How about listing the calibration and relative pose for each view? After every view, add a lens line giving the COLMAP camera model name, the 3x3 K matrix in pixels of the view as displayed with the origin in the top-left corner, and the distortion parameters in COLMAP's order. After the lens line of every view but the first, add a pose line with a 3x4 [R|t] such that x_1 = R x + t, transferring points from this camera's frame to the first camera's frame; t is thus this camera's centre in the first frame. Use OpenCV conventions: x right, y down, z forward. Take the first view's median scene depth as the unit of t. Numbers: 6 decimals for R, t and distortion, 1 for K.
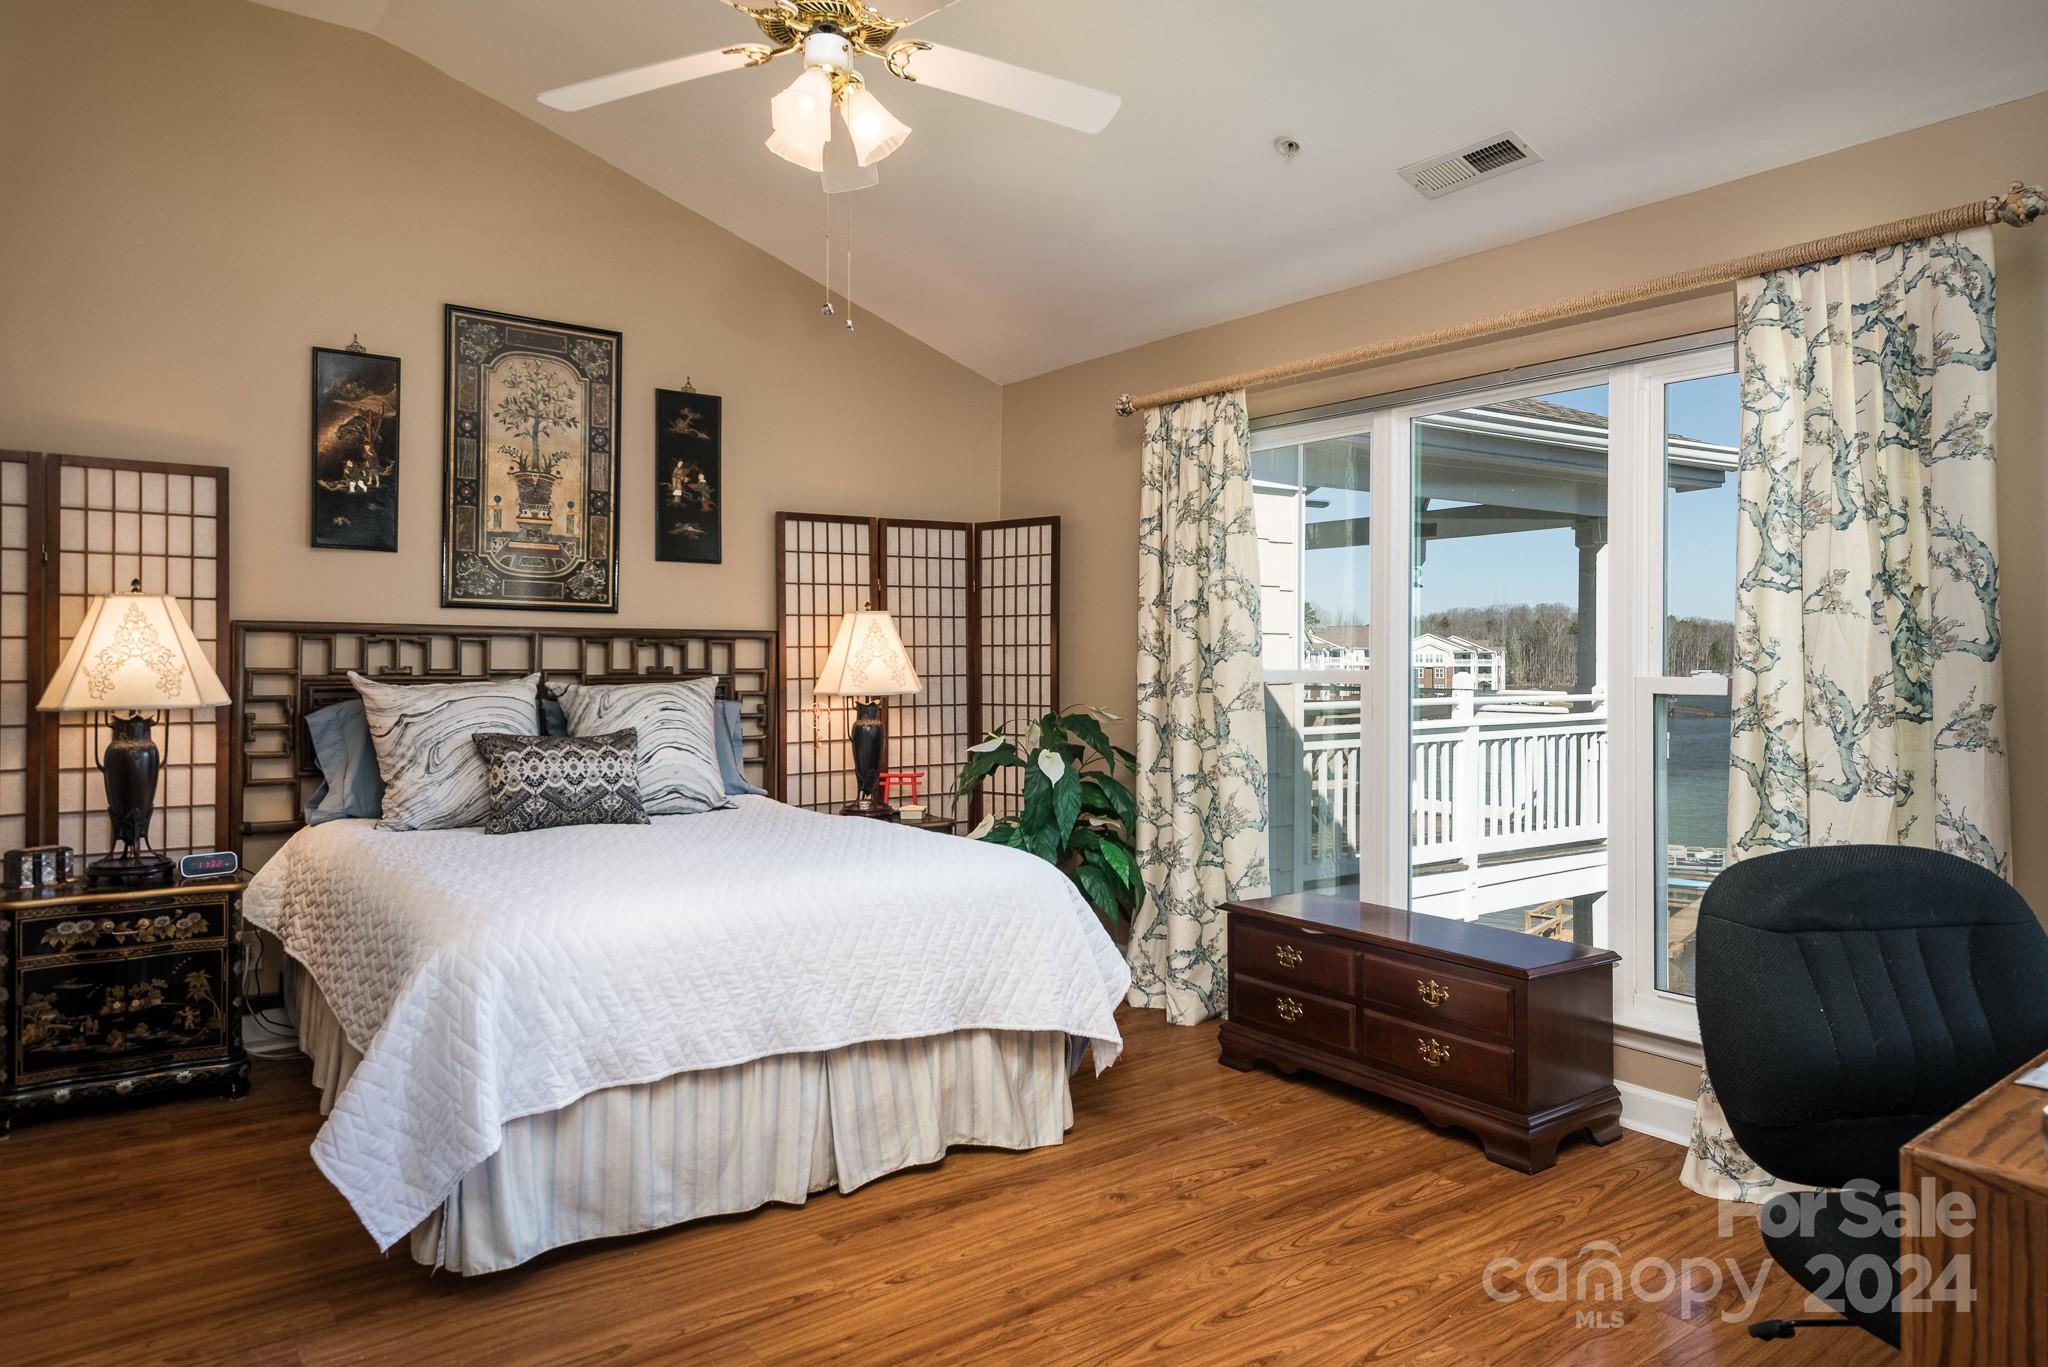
lens RADIAL K [[1309.9, 0, 1024.9], [0, 1309.9, 671.9], [0, 0, 1]] dist [0.001953, 0.001486]
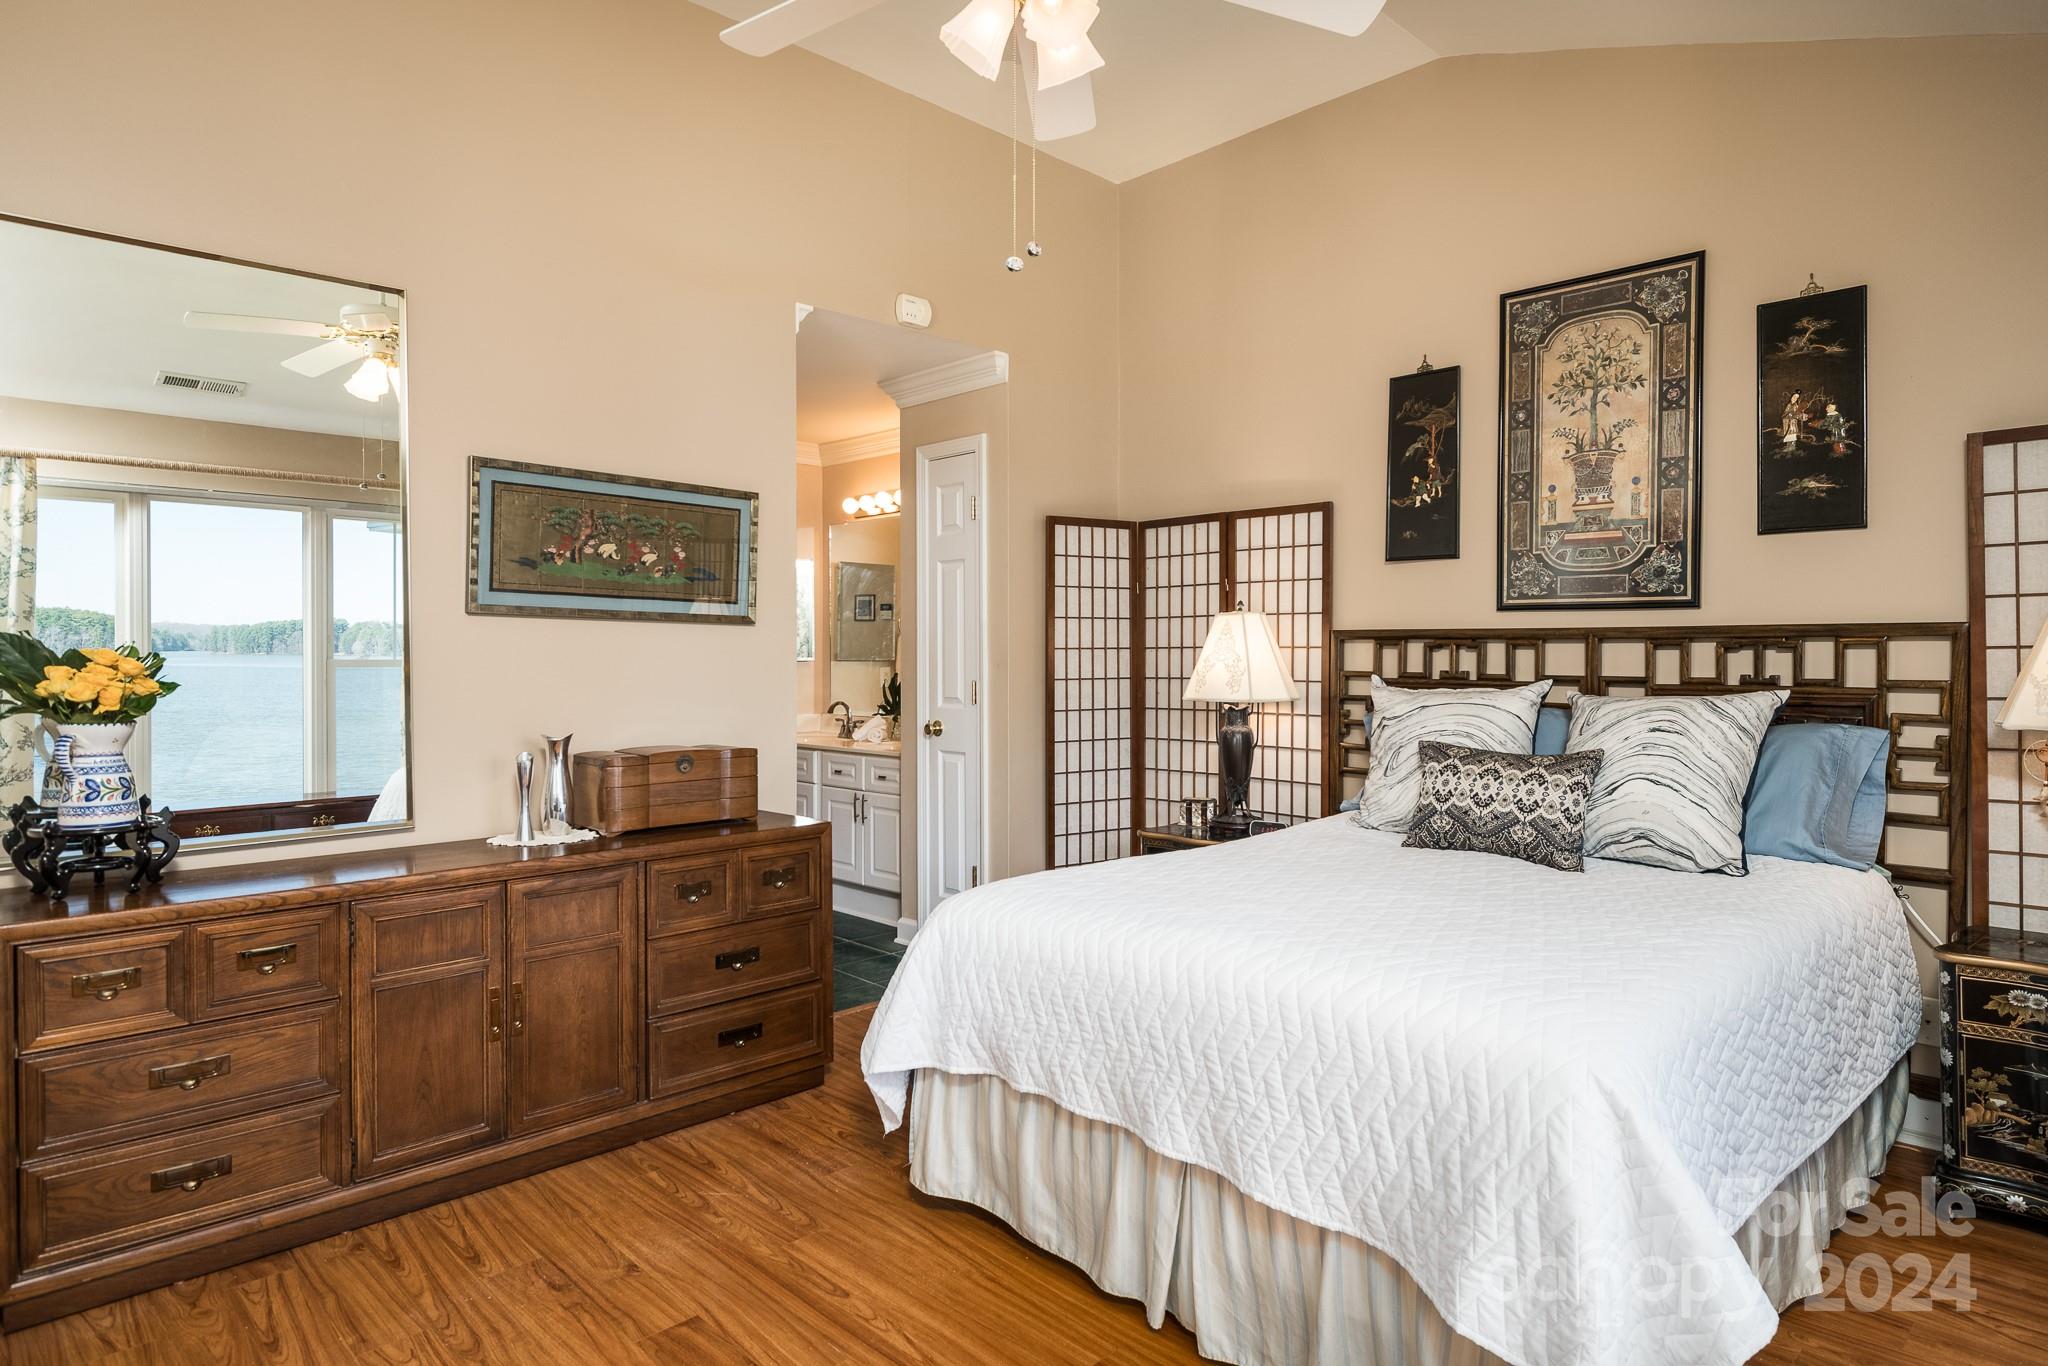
lens RADIAL K [[1167.2, 0, 1027.2], [0, 1167.2, 664.3], [0, 0, 1]] dist [0.056109, -0.001514]
pose [[0.139175, 0.013672, -0.990173, 0.364563], [-0.004364, 0.999903, 0.013193, -0.018548], [0.990258, 0.002485, 0.139221, 0.520115]]
